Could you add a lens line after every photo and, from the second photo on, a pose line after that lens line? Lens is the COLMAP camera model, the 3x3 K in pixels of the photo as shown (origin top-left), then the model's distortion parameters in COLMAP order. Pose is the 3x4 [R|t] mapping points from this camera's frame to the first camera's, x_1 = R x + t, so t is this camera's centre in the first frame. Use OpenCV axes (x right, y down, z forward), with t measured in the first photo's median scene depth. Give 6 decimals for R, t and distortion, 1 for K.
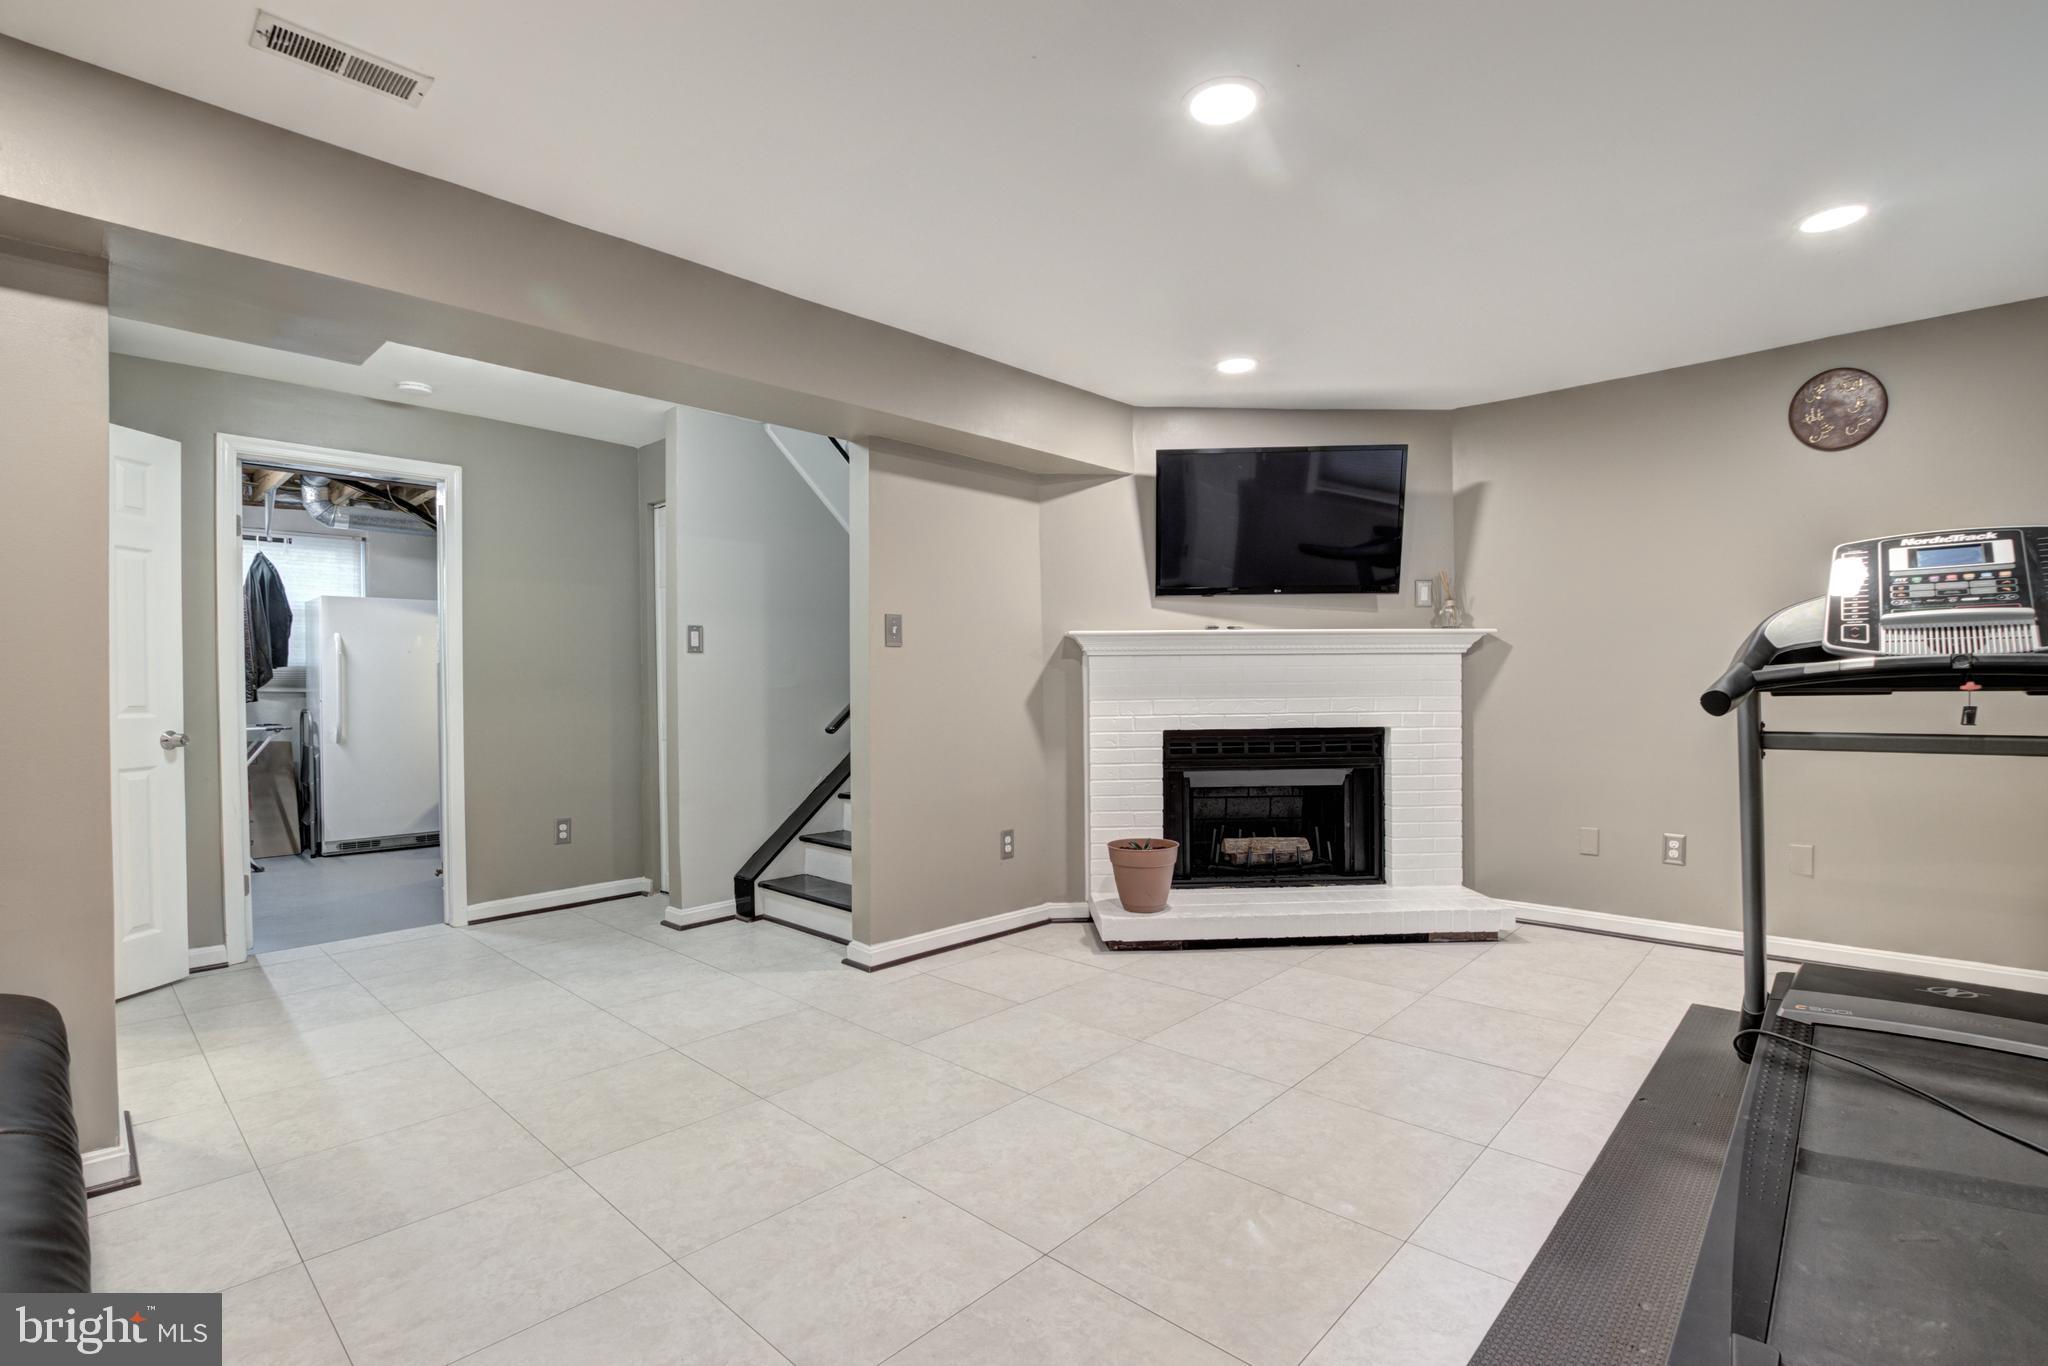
lens RADIAL K [[948.5, 0, 995.2], [0, 948.5, 675.9], [0, 0, 1]] dist [-0.028403, 0.000390]
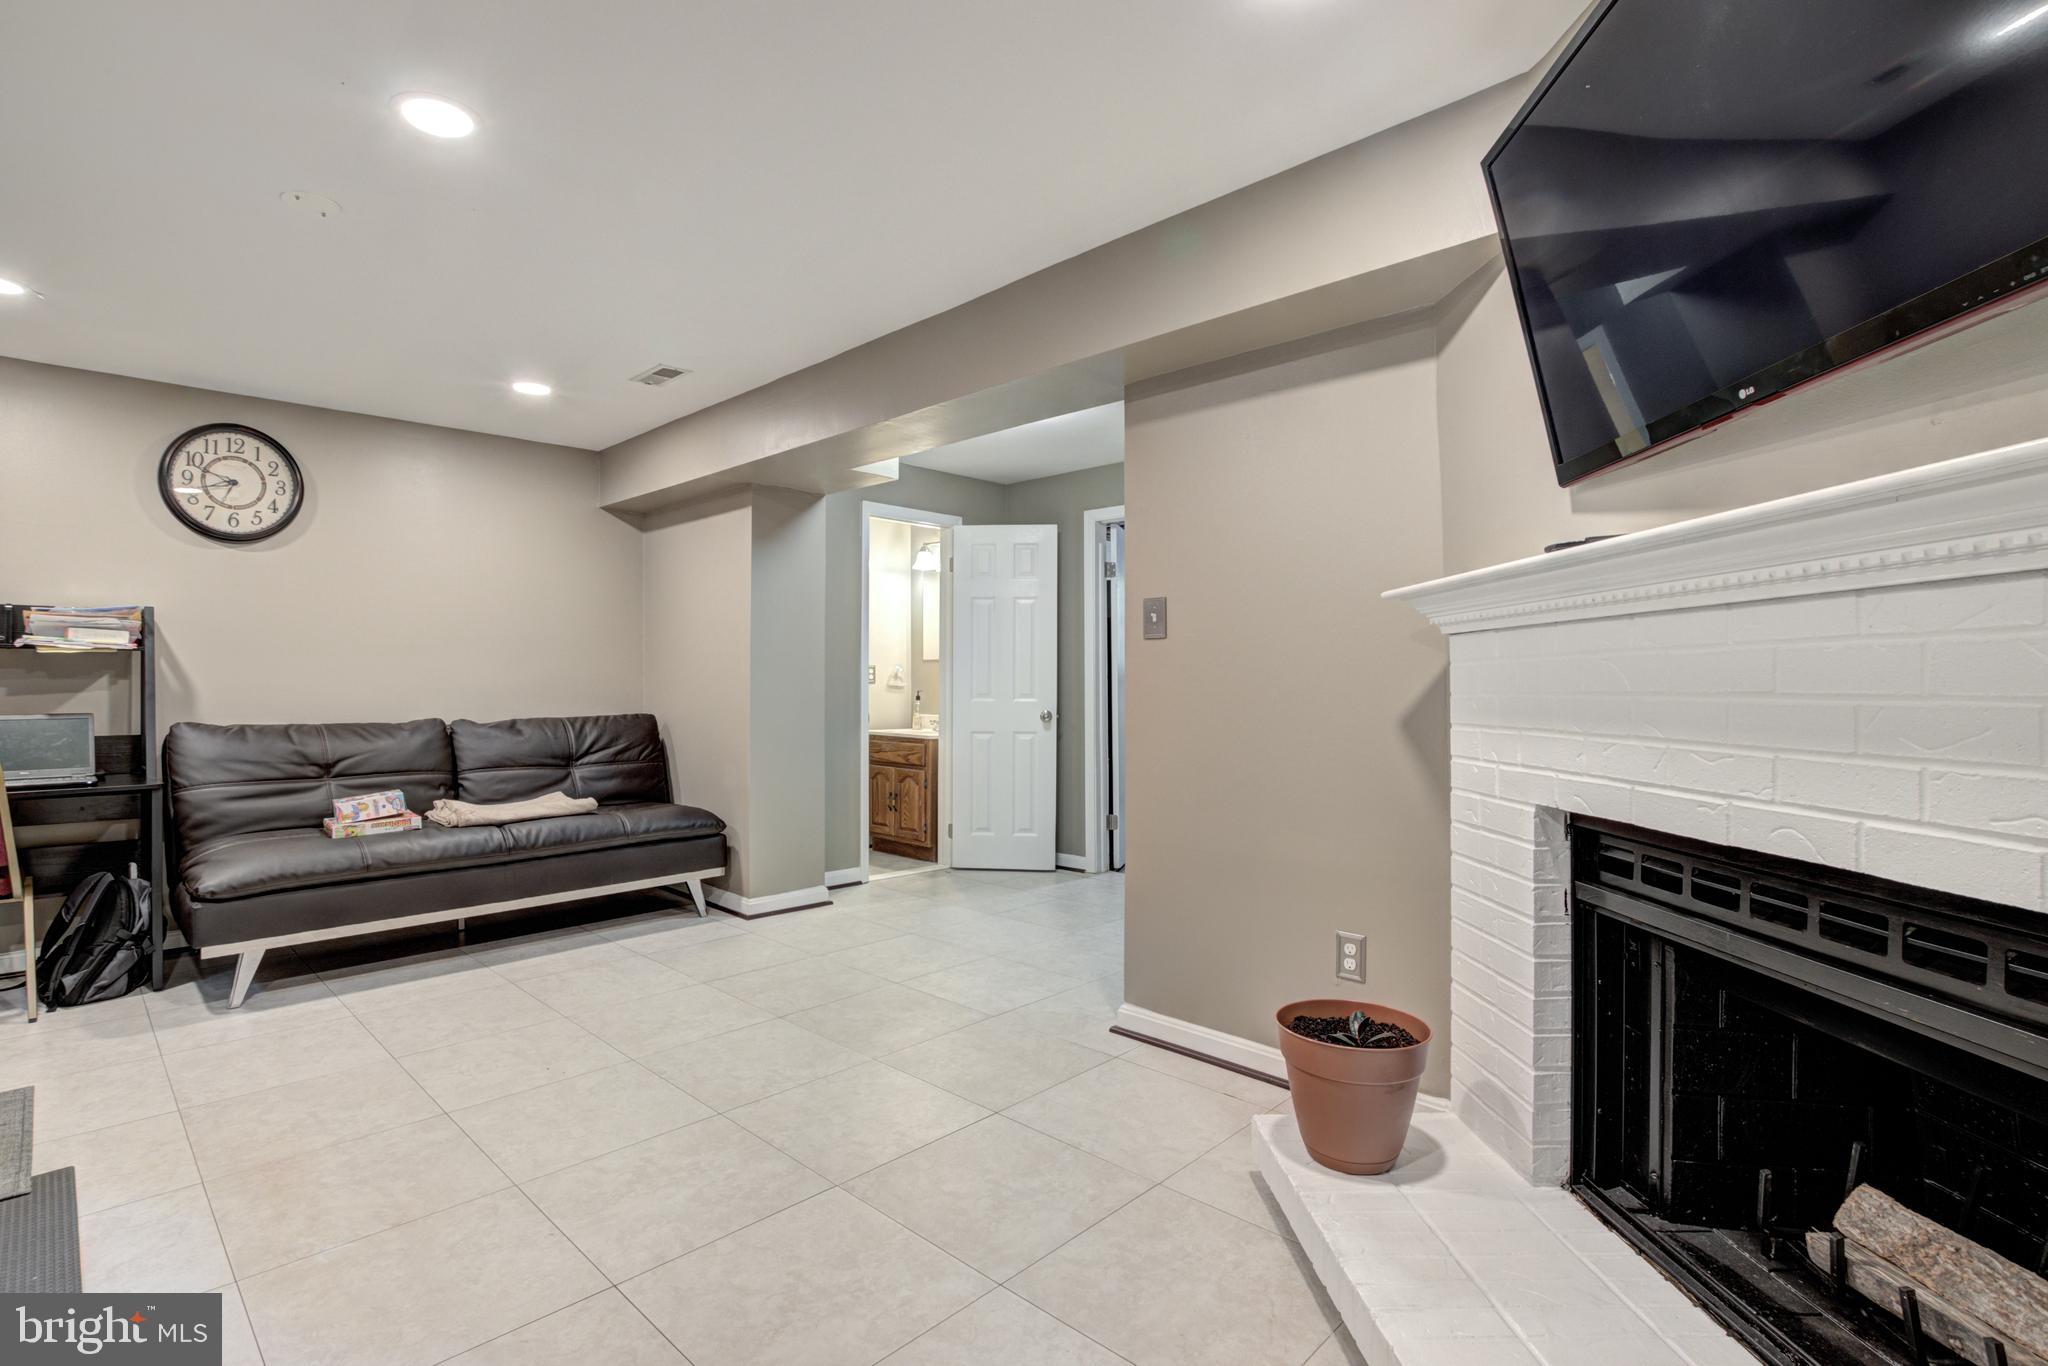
lens RADIAL K [[980.9, 0, 1056.2], [0, 980.9, 681.6], [0, 0, 1]] dist [-0.027097, 0.001426]
pose [[0.009291, 0.007720, -0.999927, 0.723219], [0.003593, 0.999963, 0.007753, -0.002187], [0.999950, -0.003665, 0.009263, 0.938743]]
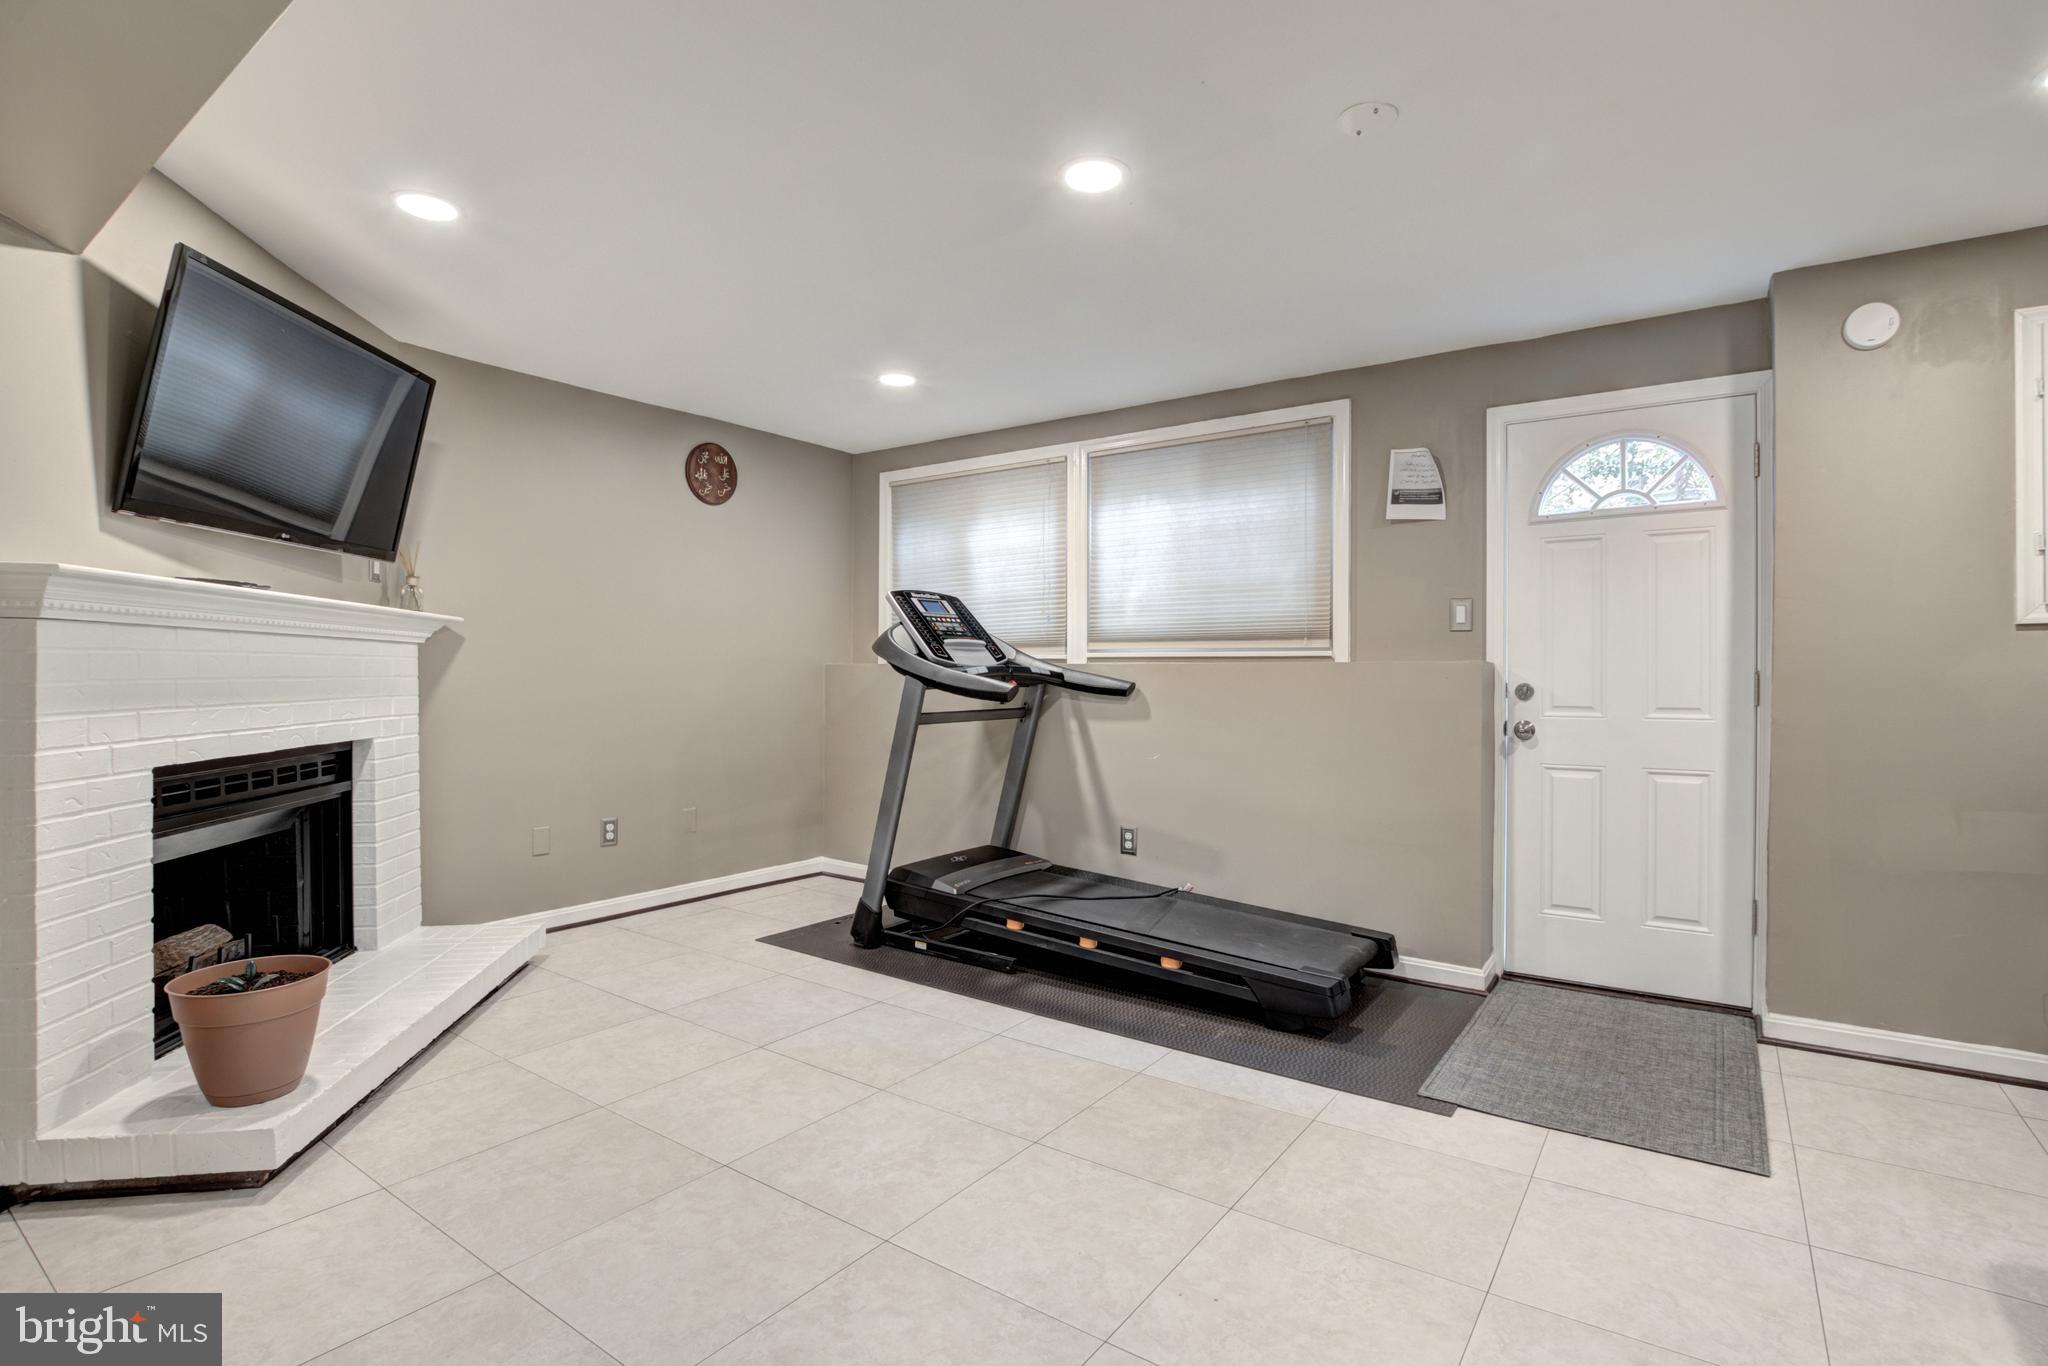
lens RADIAL K [[951.5, 0, 1090.1], [0, 951.5, 677.9], [0, 0, 1]] dist [-0.024696, 0.000122]
pose [[-0.172567, 0.003202, 0.984993, -0.505077], [-0.010654, 0.999930, -0.005117, 0.003865], [-0.984940, -0.011378, -0.172521, 0.686471]]
